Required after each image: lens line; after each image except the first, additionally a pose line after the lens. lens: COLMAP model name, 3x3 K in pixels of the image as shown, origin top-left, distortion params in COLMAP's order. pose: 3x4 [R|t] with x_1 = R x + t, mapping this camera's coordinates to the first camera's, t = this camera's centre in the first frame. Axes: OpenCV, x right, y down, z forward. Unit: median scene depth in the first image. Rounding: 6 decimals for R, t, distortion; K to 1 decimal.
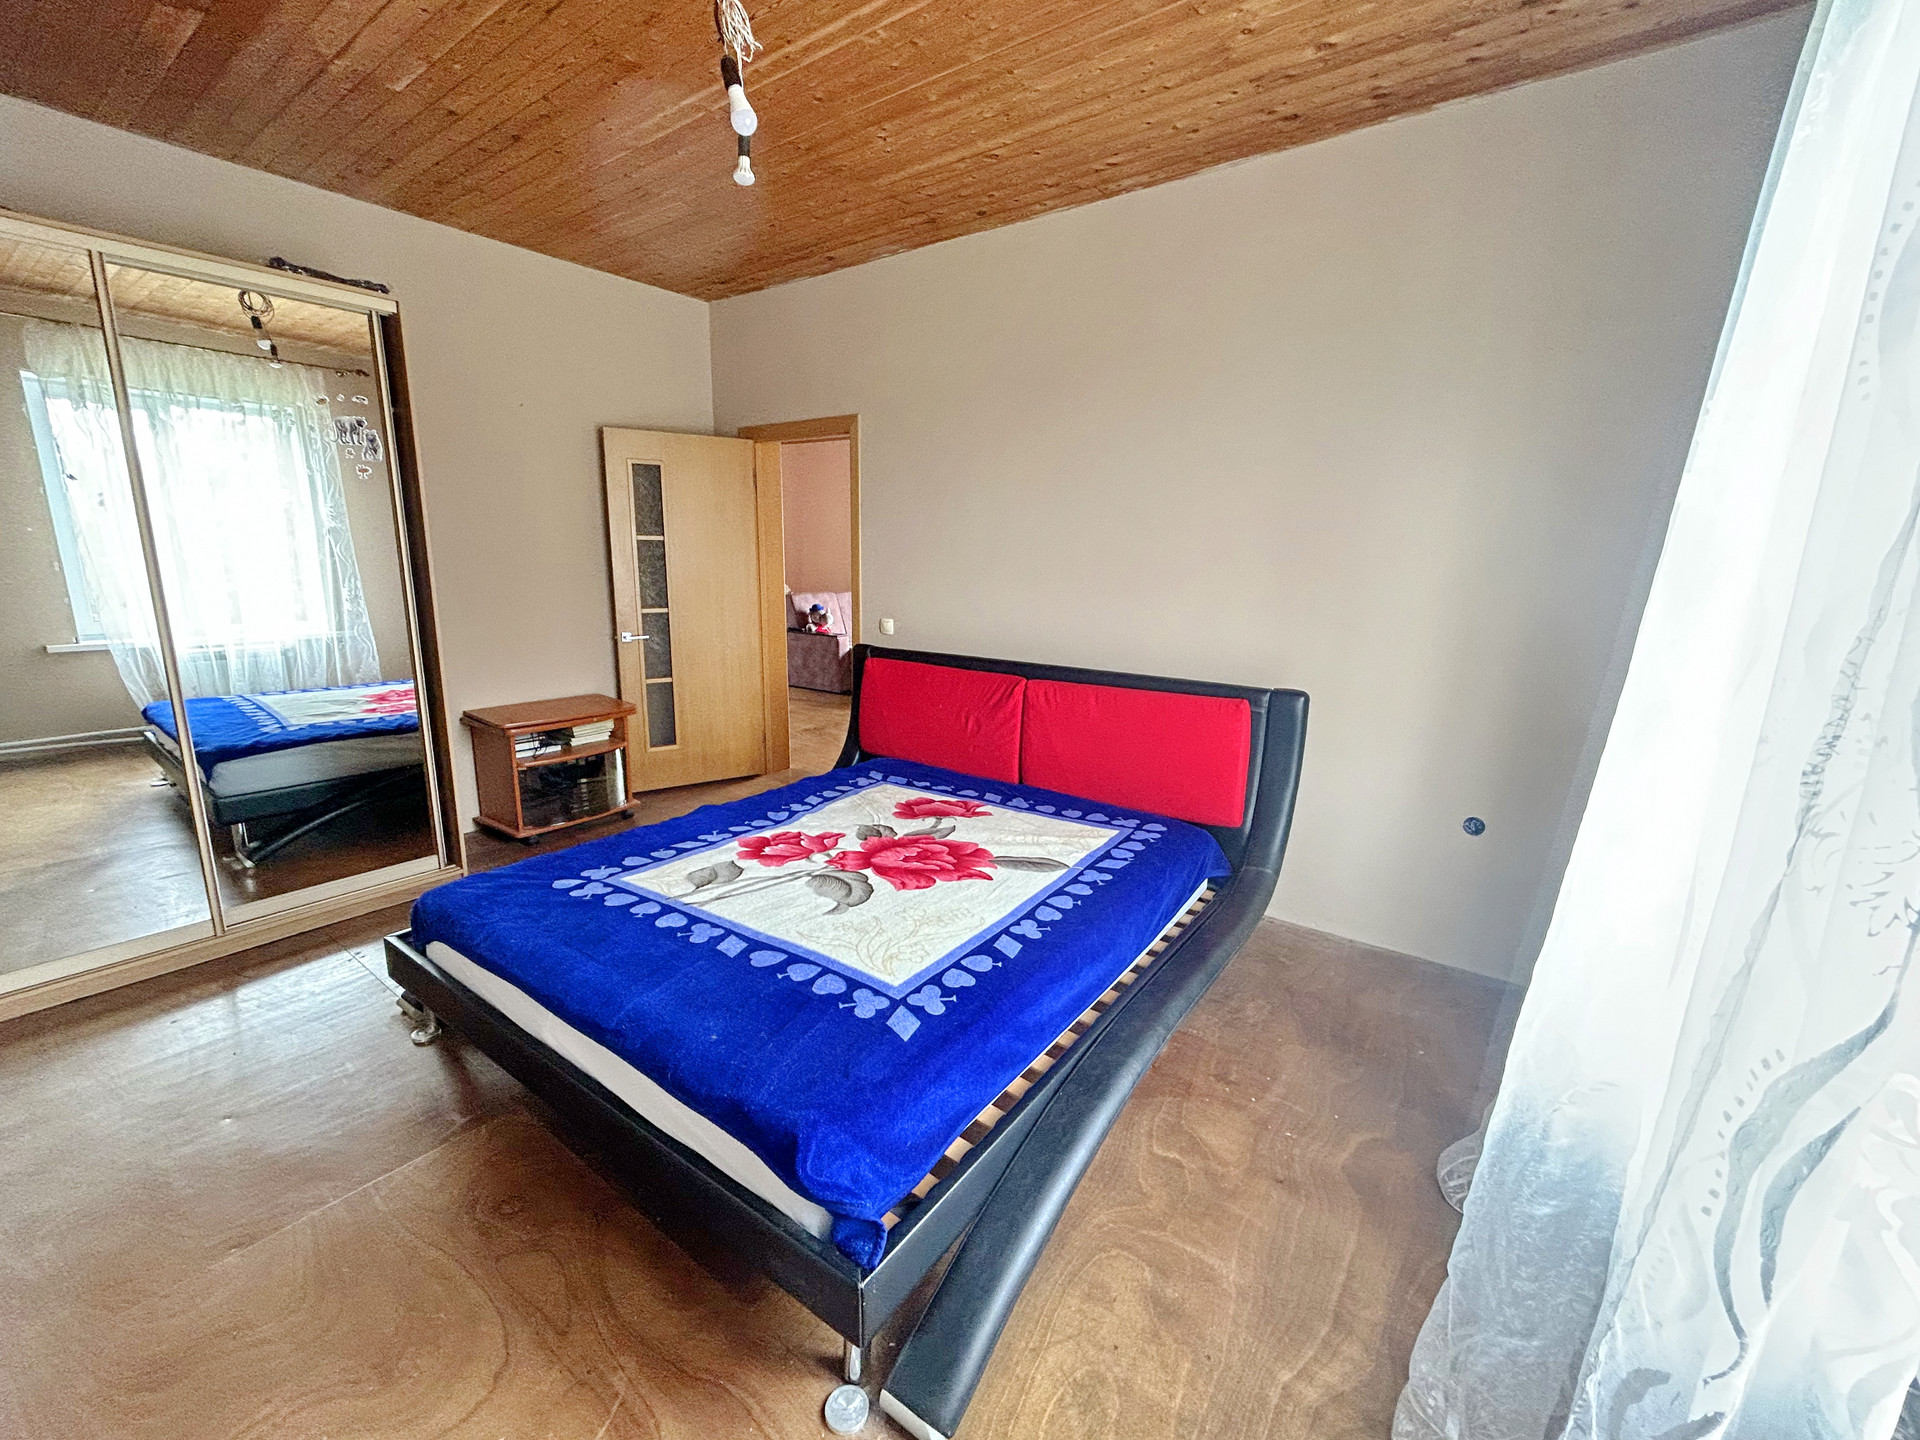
lens RADIAL K [[781.3, 0, 944.4], [0, 781.3, 720.5], [0, 0, 1]] dist [-0.000988, 0.001009]
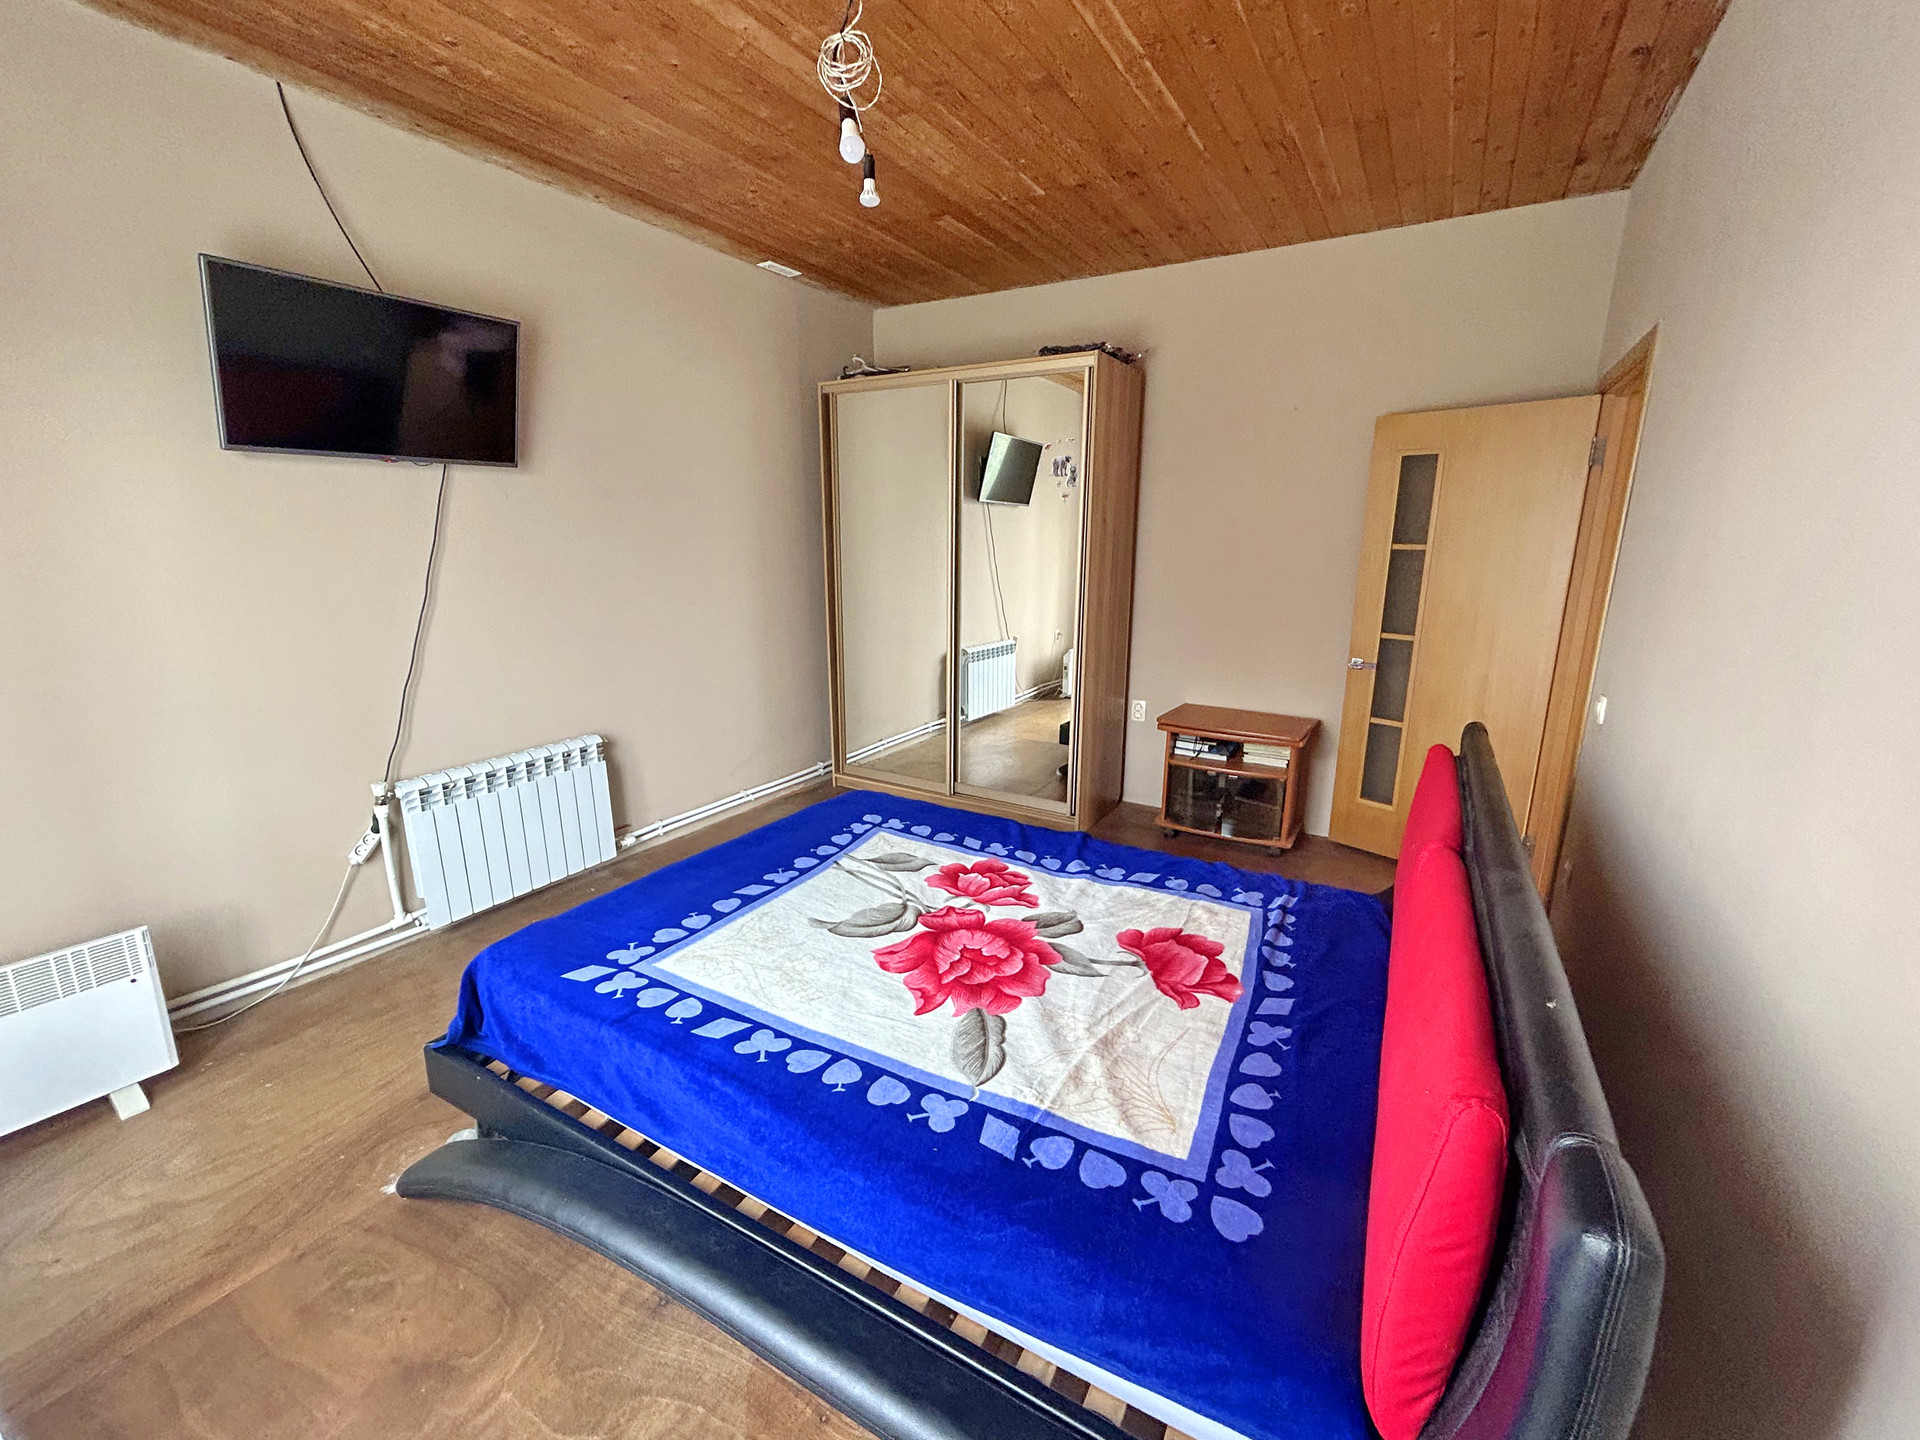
lens RADIAL K [[781.3, 0, 956.7], [0, 781.3, 720.9], [0, 0, 1]] dist [-0.000988, 0.001009]
pose [[0.135488, 0.216621, -0.966808, 0.646406], [-0.222918, 0.957452, 0.183285, -0.184382], [0.965376, 0.190686, 0.178011, 0.766298]]
